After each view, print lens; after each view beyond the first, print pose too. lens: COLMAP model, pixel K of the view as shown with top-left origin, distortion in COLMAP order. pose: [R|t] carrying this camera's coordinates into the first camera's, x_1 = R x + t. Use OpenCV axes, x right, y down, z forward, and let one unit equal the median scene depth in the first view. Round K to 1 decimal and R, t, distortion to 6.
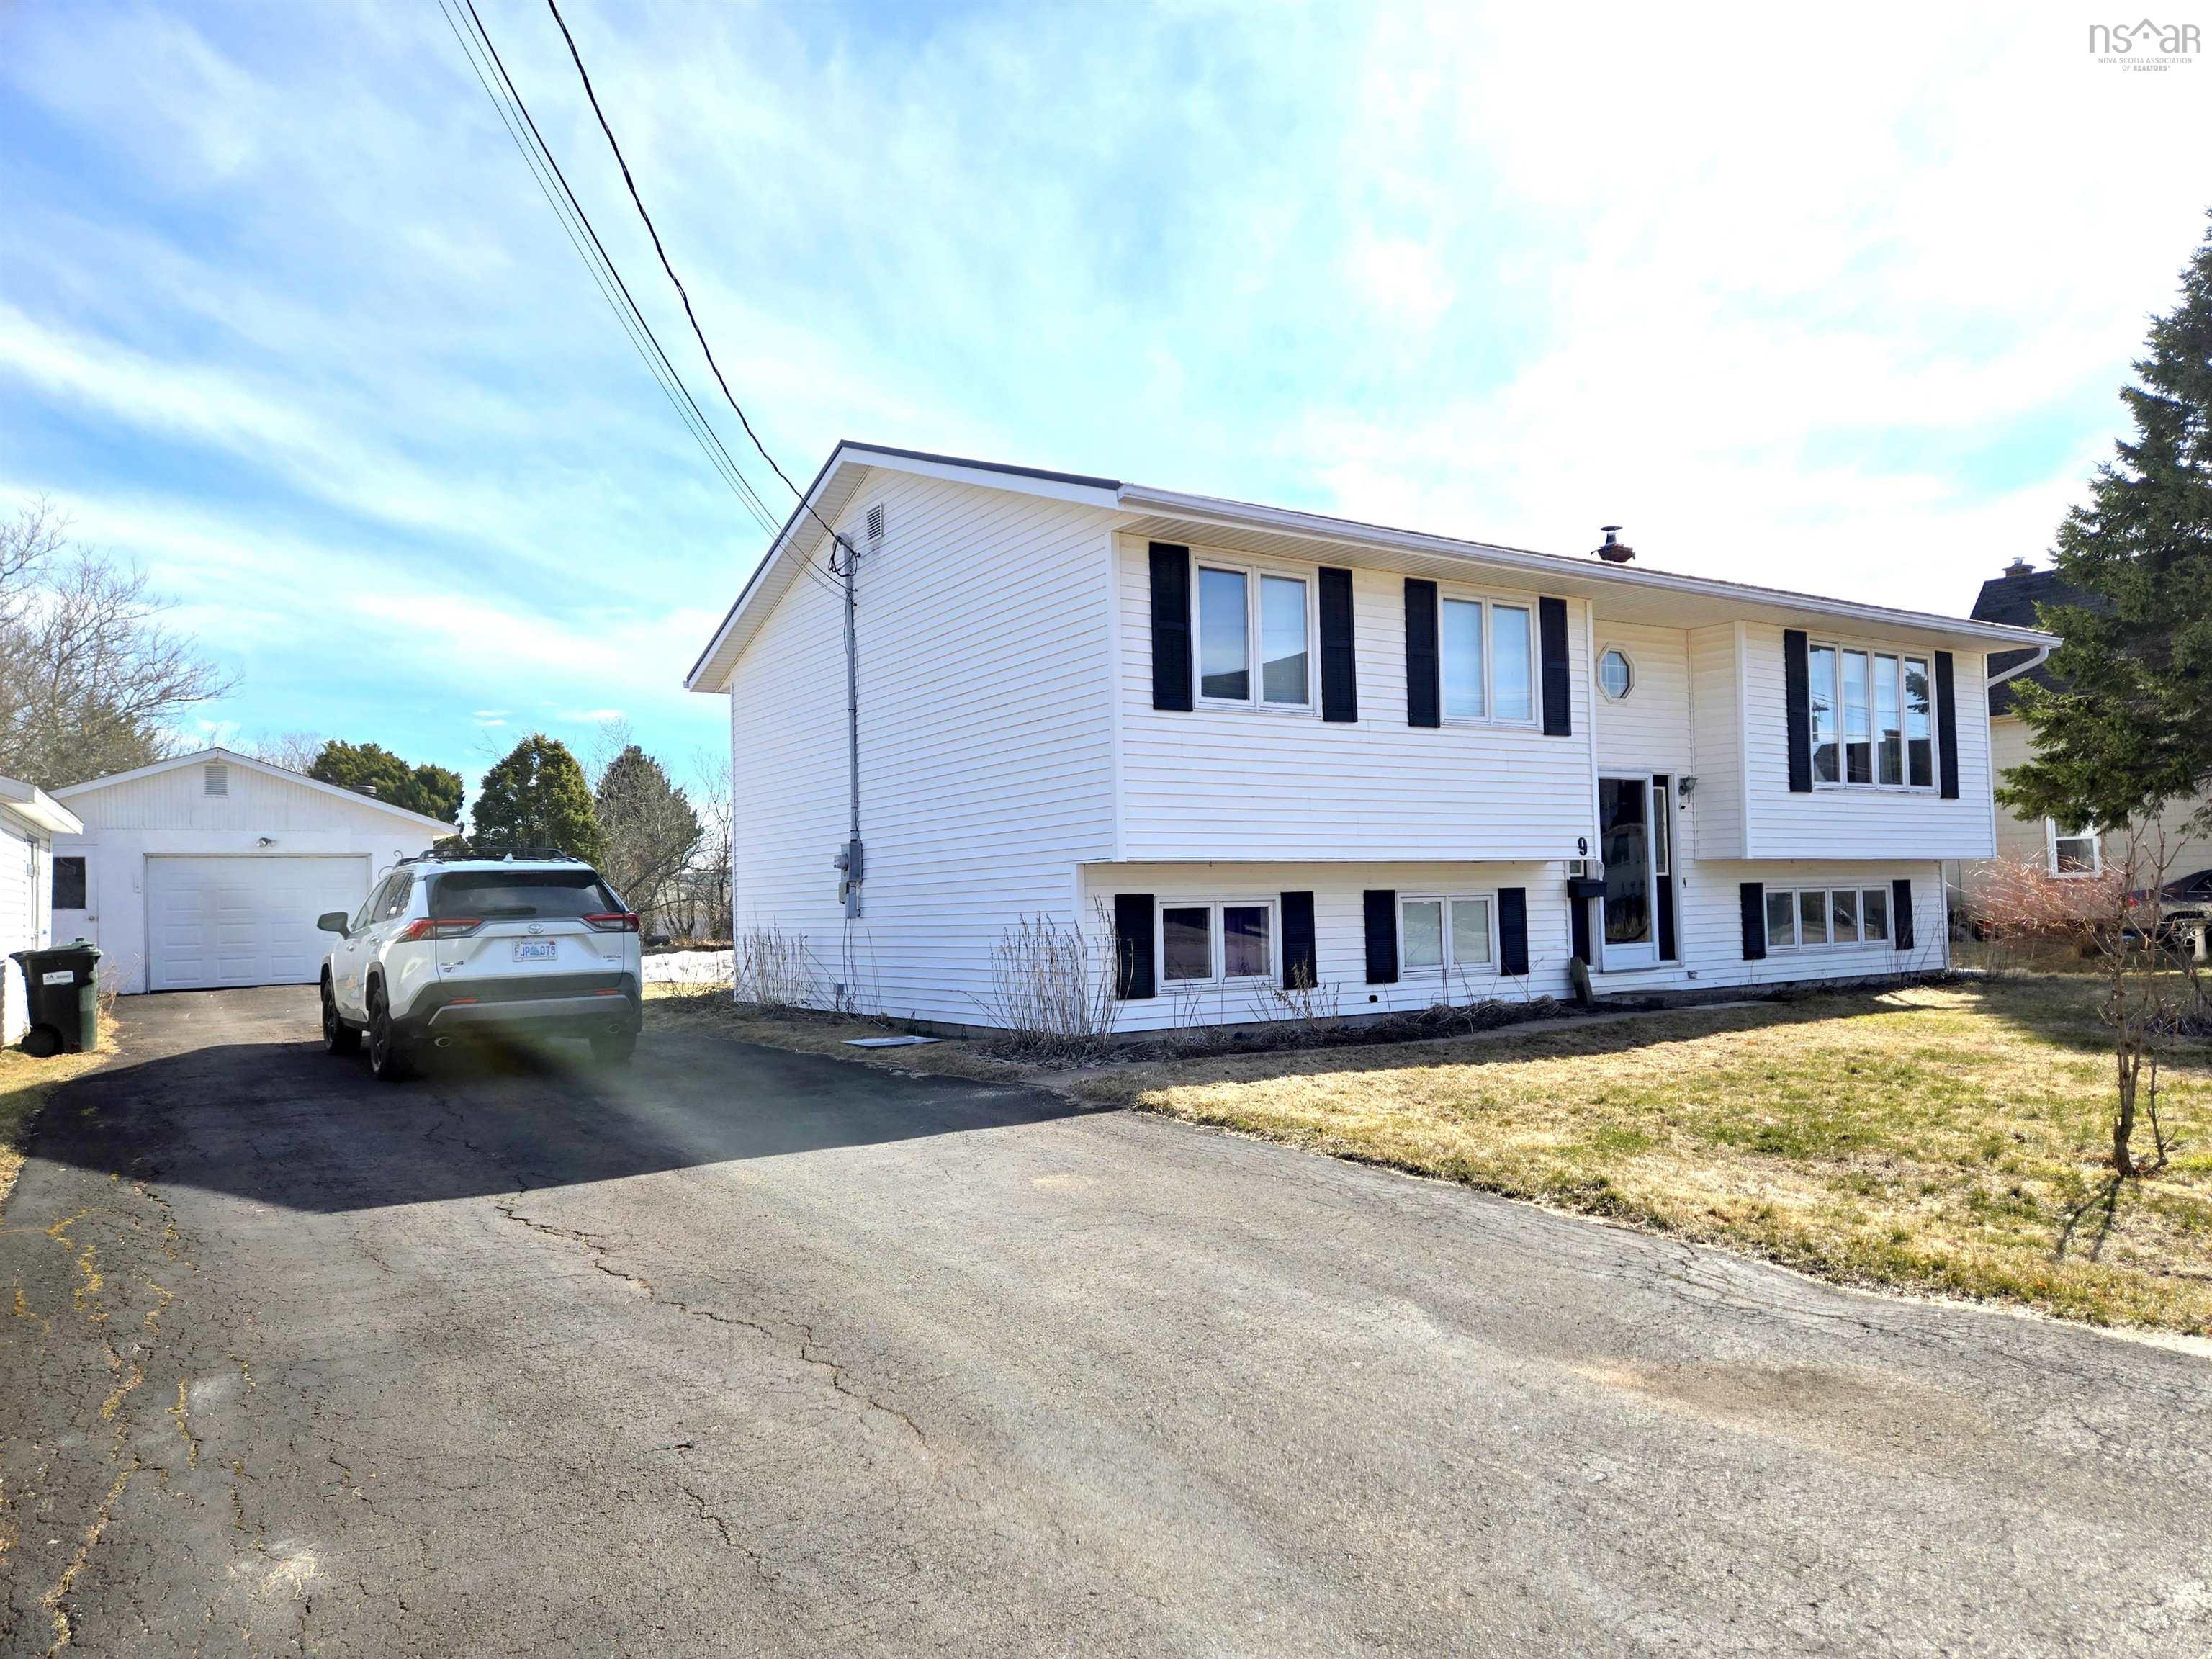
lens RADIAL K [[1467.3, 0, 1114.0], [0, 1467.3, 837.0], [0, 0, 1]] dist [0.095266, -0.081446]
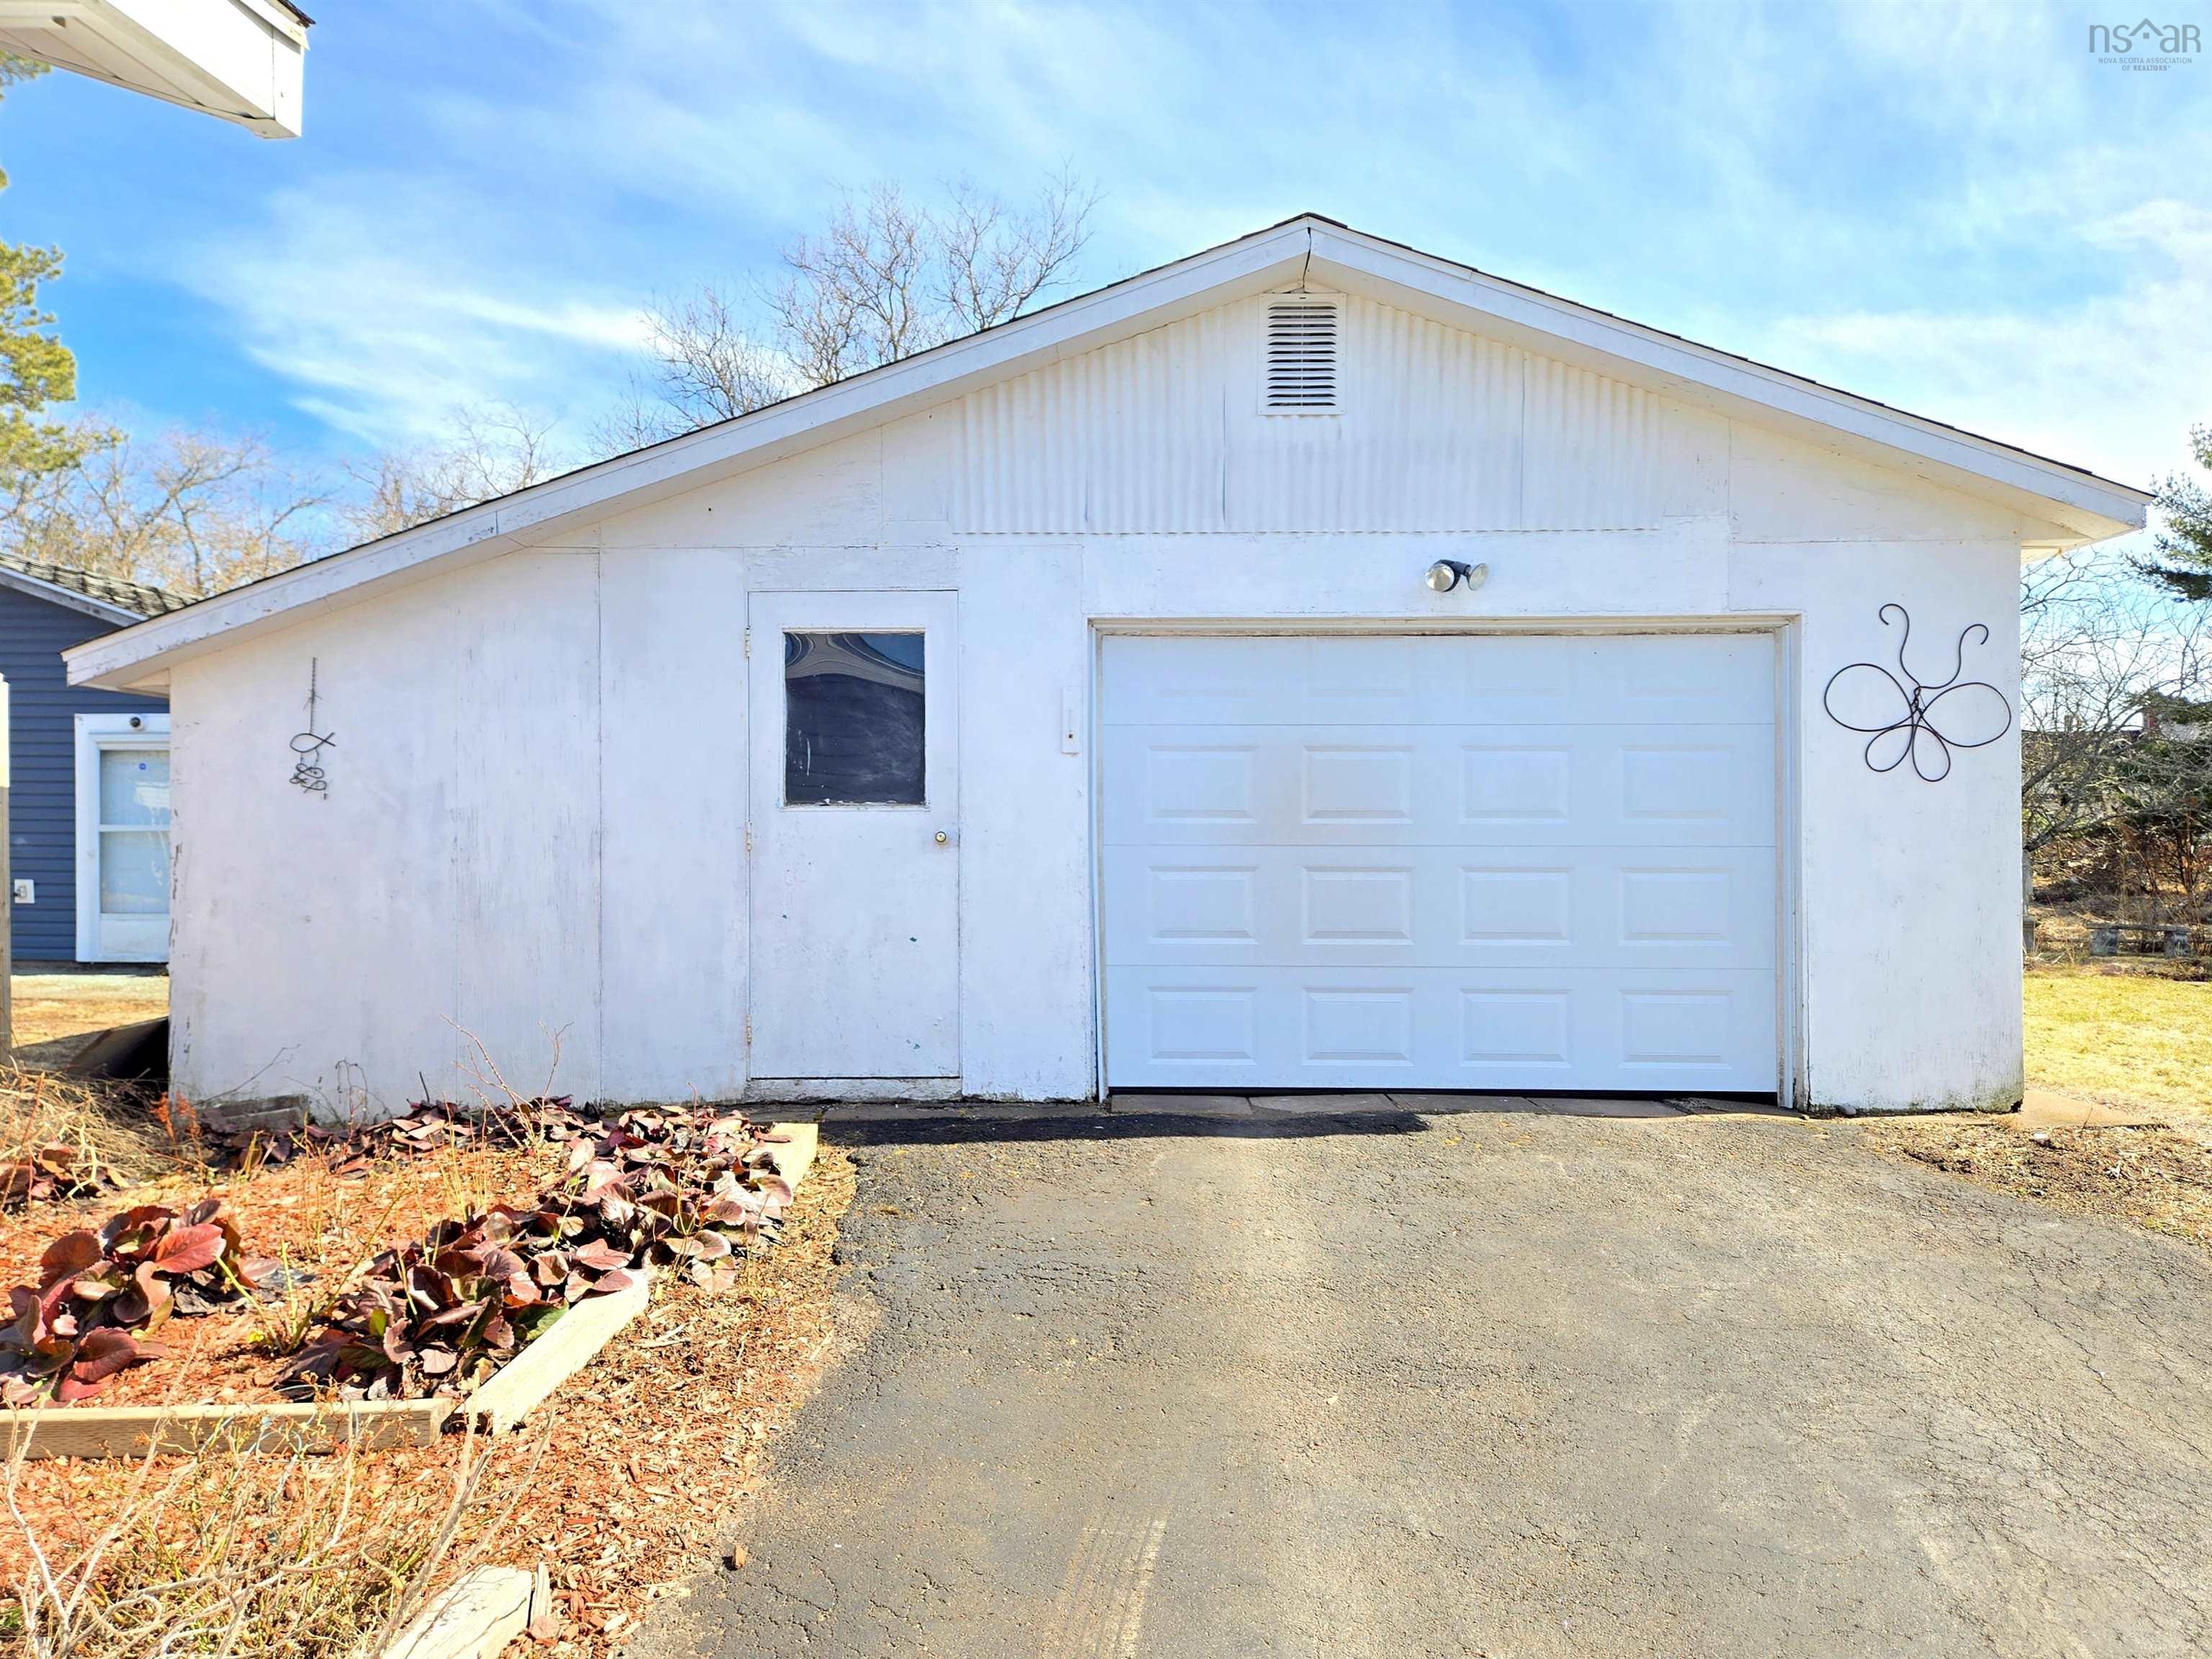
lens RADIAL K [[1467.3, 0, 1114.0], [0, 1467.3, 837.0], [0, 0, 1]] dist [0.095266, -0.081446]
pose [[0.795095, 0.030963, -0.605695, -0.447929], [0.006686, 0.998188, 0.059803, 0.034434], [0.606449, -0.051599, 0.793447, 0.742809]]
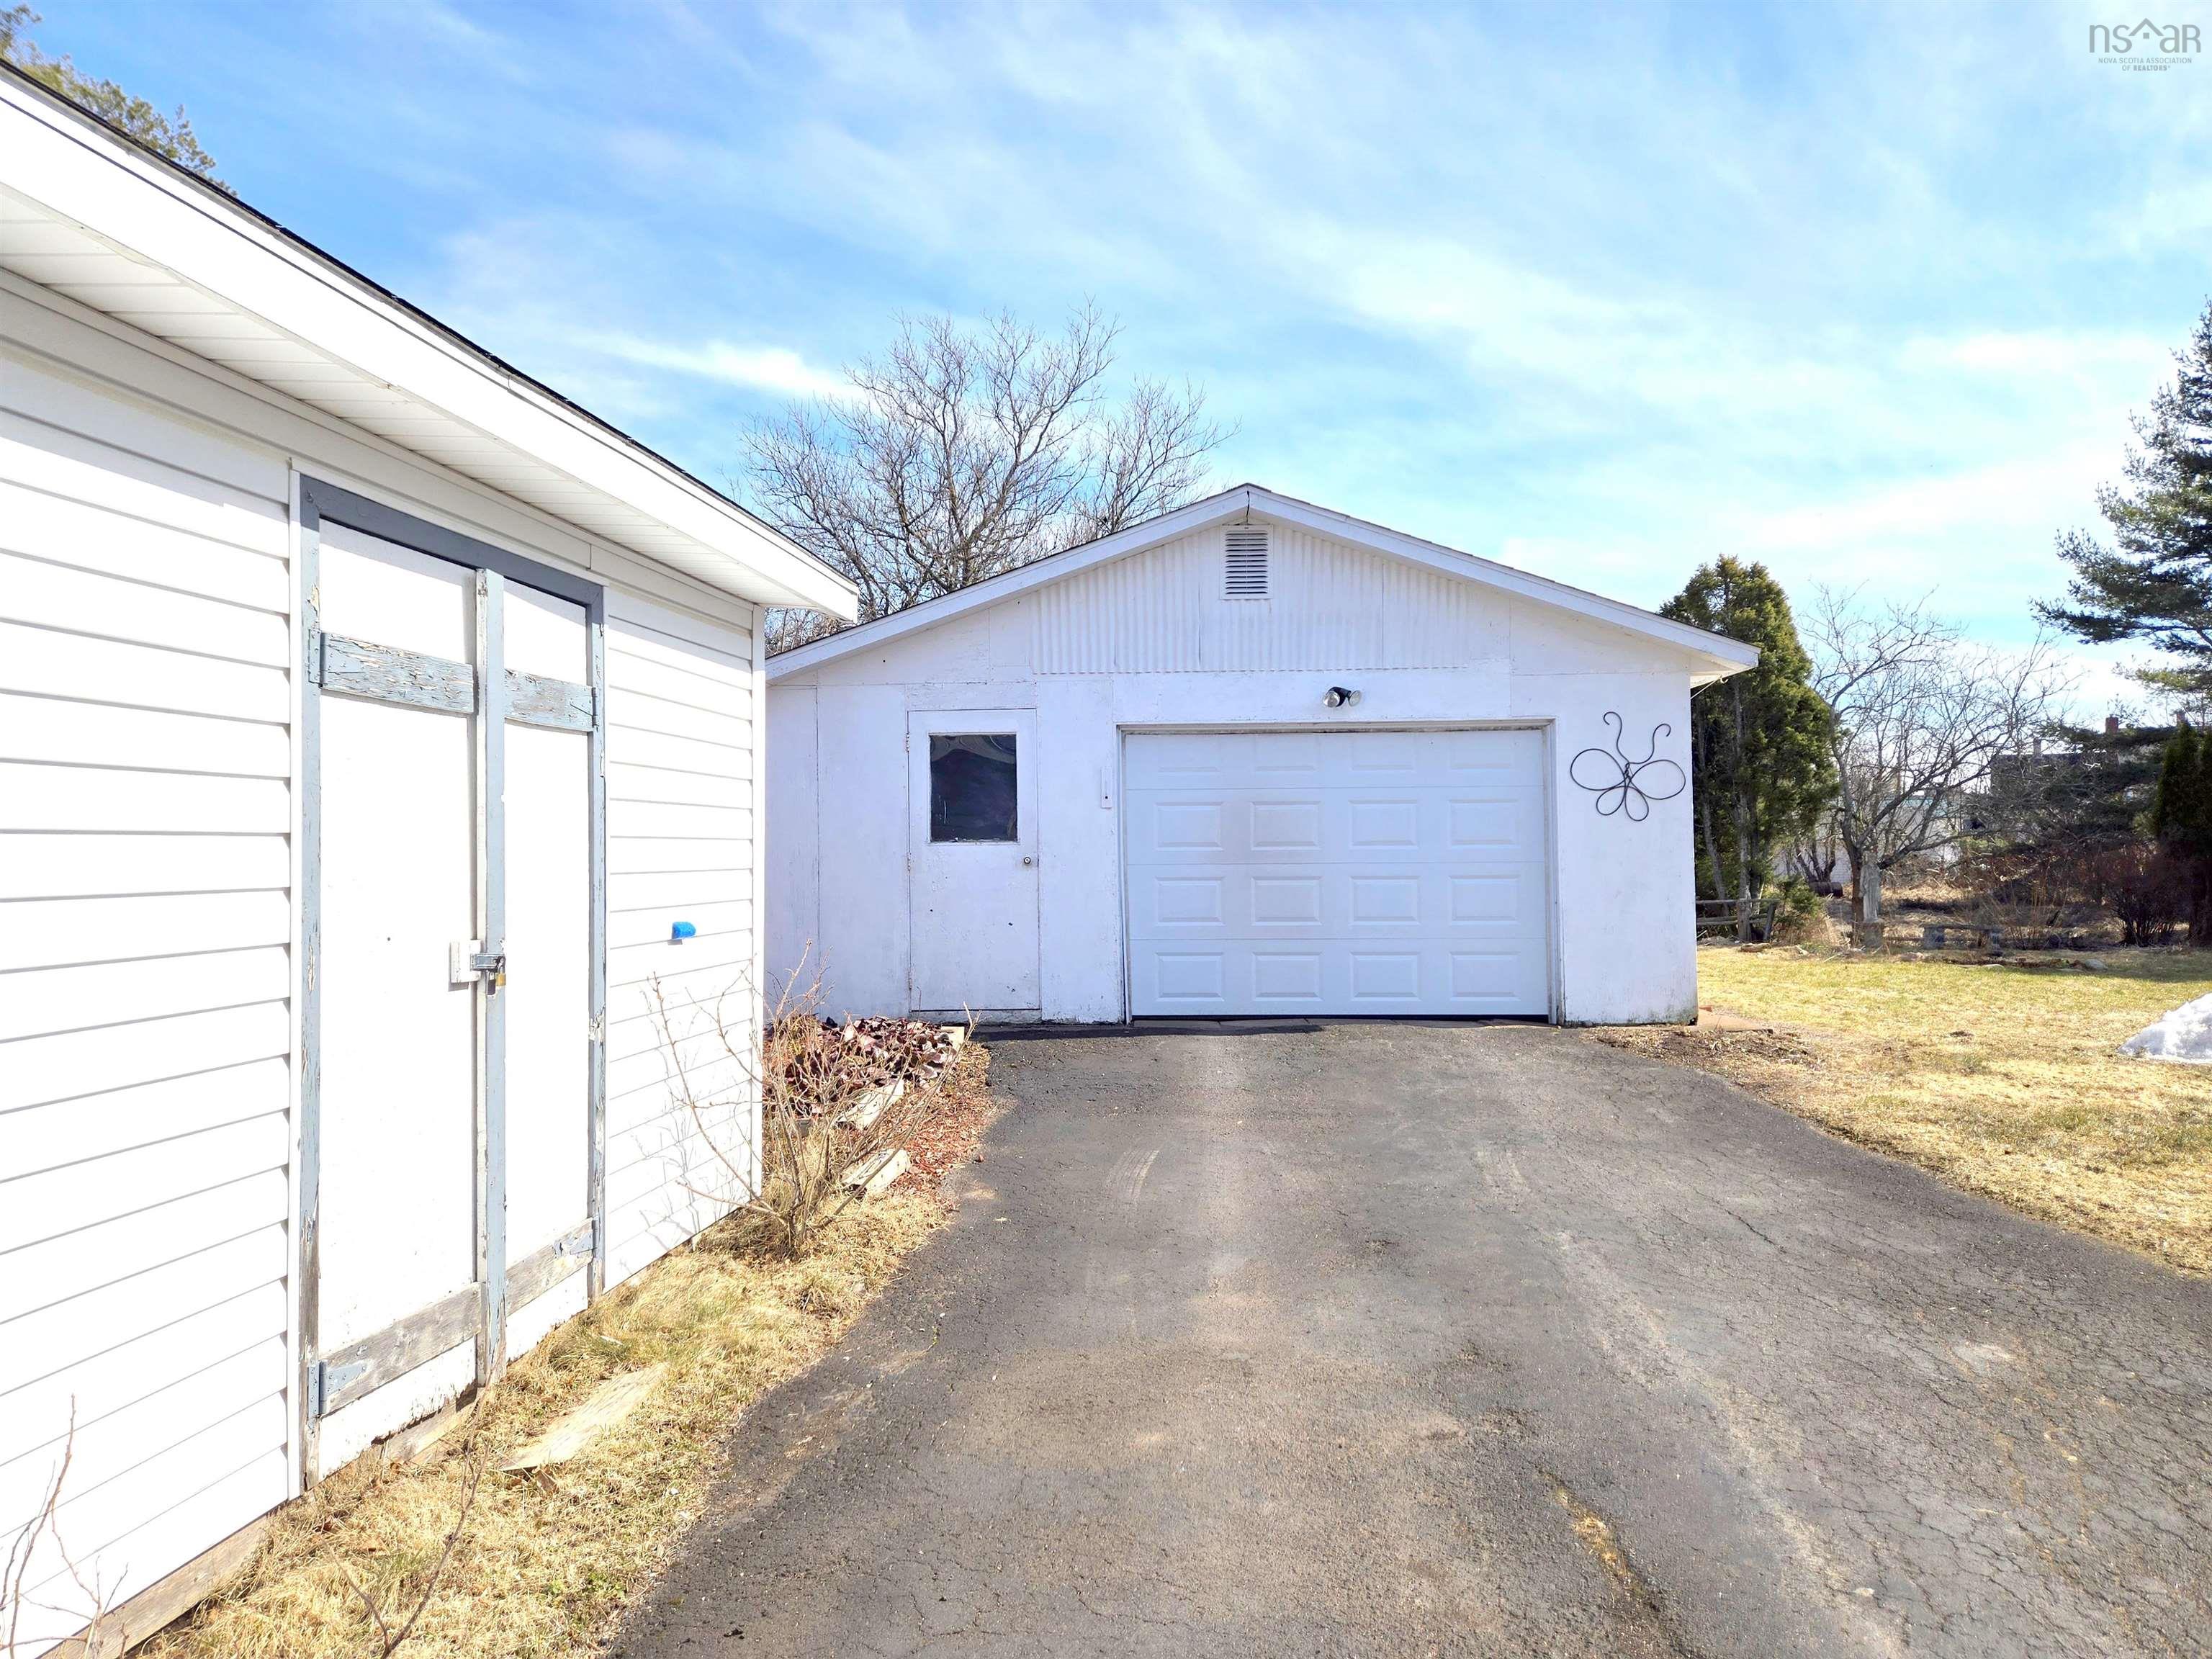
lens RADIAL K [[1467.3, 0, 1114.0], [0, 1467.3, 837.0], [0, 0, 1]] dist [0.095266, -0.081446]
pose [[0.786807, 0.013251, -0.617057, -0.347045], [0.016841, 0.998936, 0.042926, 0.025082], [0.616970, -0.044166, 0.785746, 0.610921]]
